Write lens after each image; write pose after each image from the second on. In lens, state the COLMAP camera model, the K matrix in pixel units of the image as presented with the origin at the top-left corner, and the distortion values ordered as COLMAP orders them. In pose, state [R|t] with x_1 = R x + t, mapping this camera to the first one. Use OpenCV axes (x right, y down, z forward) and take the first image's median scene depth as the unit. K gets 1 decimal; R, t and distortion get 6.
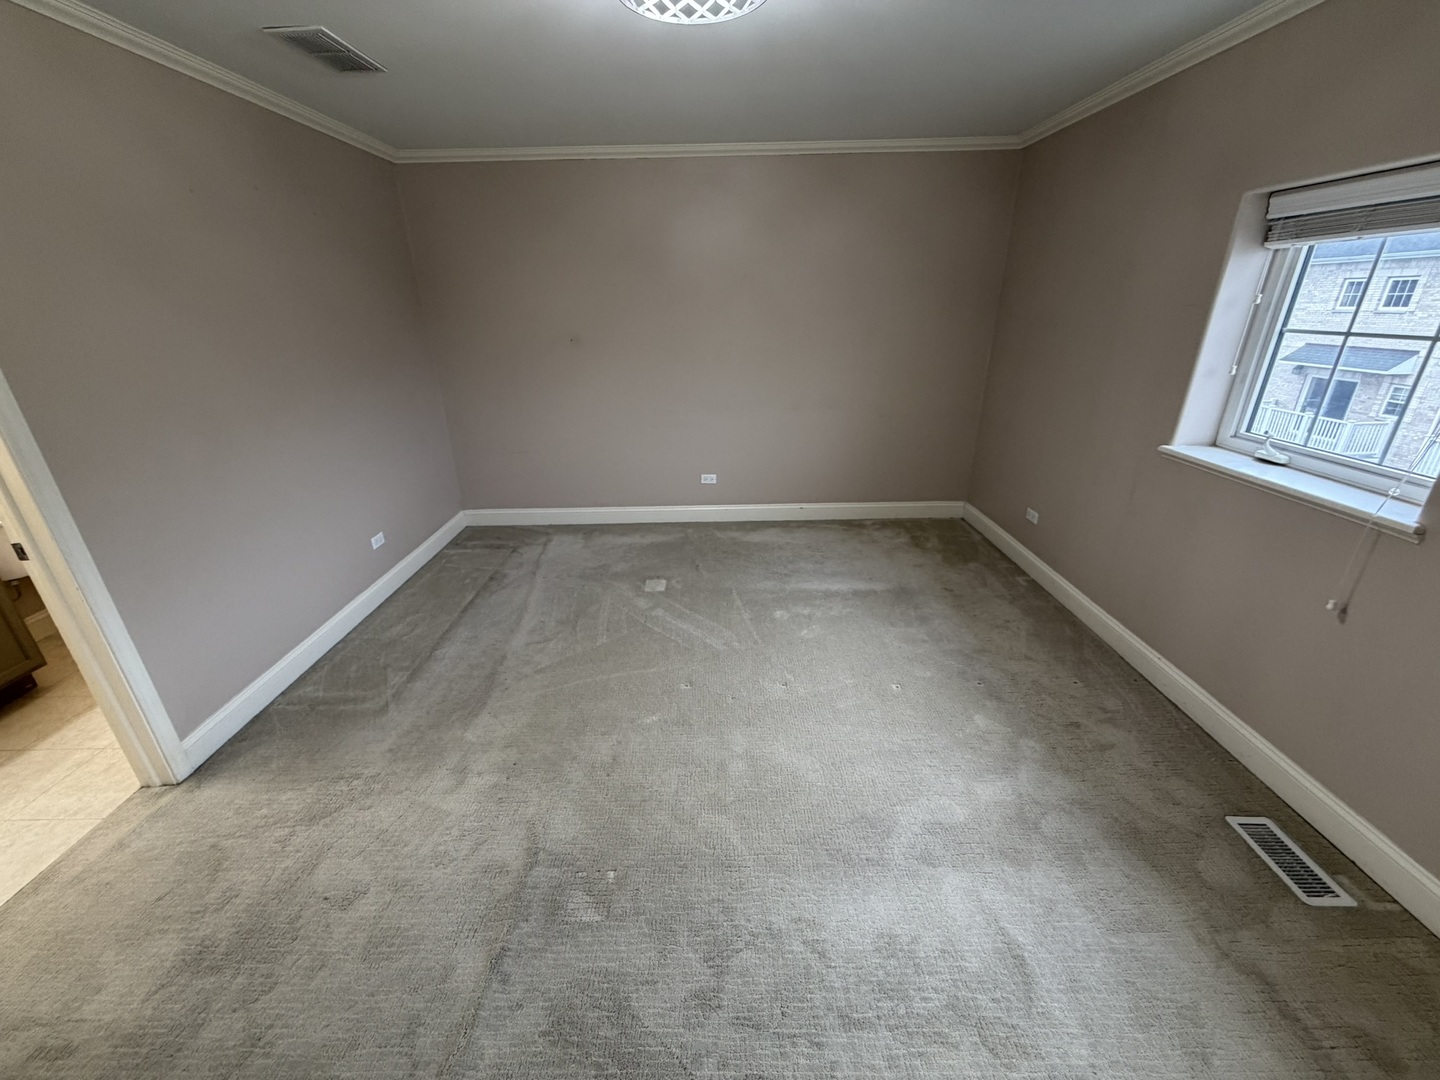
lens RADIAL K [[573.2, 0, 716.4], [0, 573.2, 539.4], [0, 0, 1]] dist [0.000879, 0.000077]
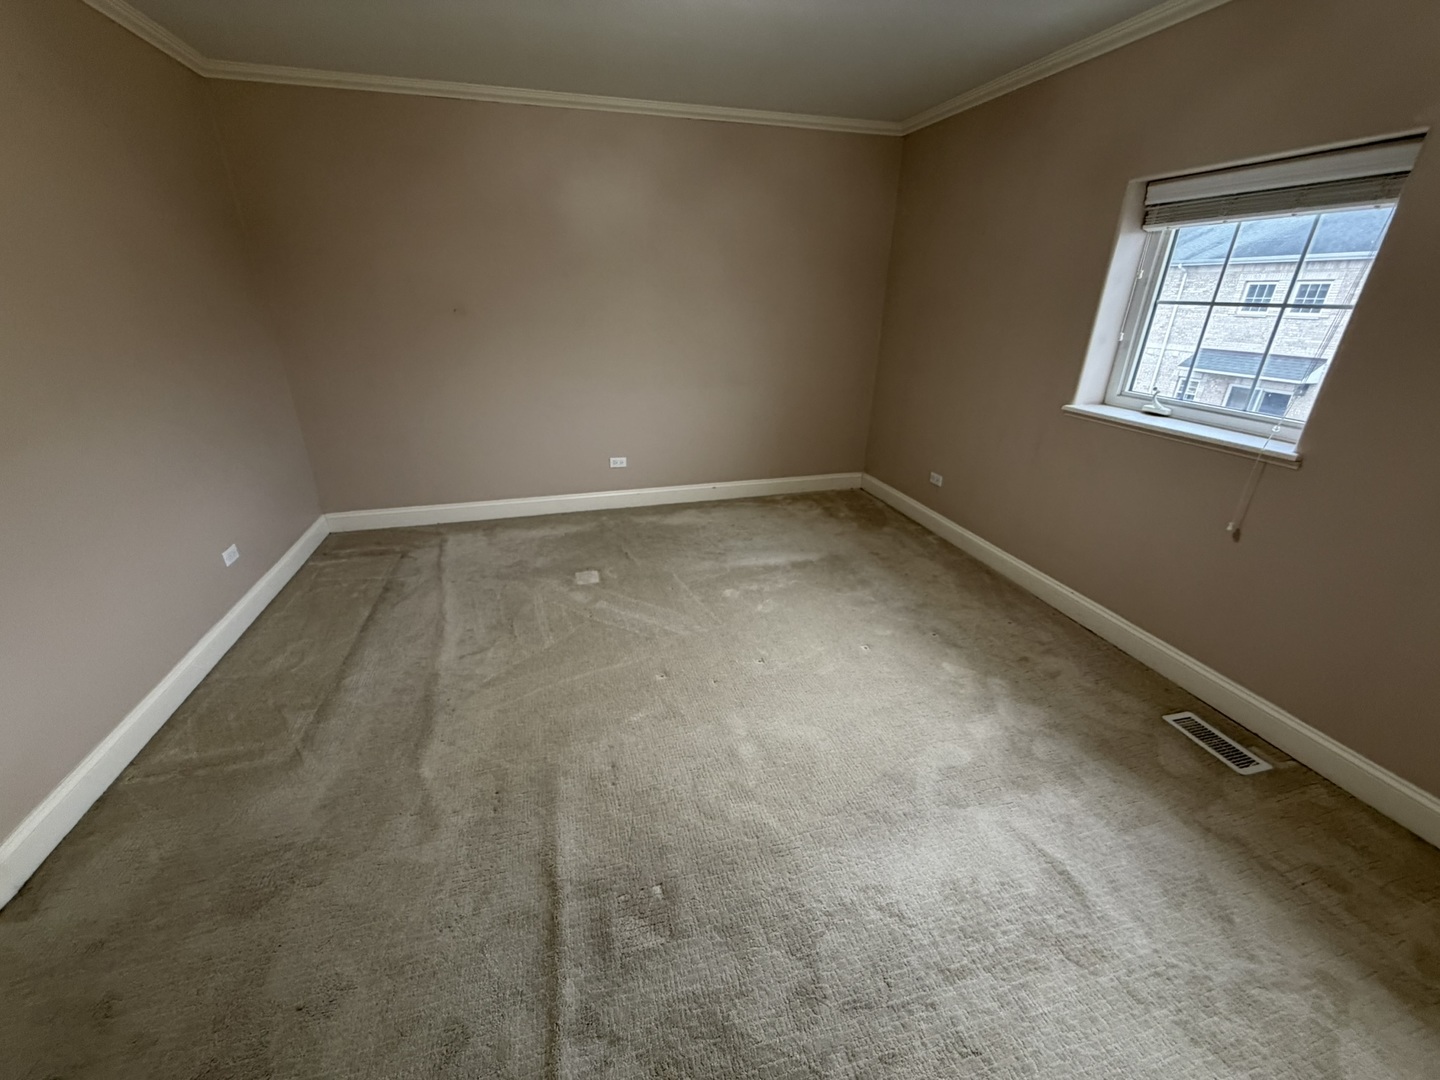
lens RADIAL K [[573.2, 0, 716.4], [0, 573.2, 539.4], [0, 0, 1]] dist [0.000879, 0.000077]
pose [[0.962969, -0.082267, 0.256754, -0.200308], [0.078520, 0.996603, 0.024830, 0.018377], [-0.257924, -0.003750, 0.966158, 0.082632]]
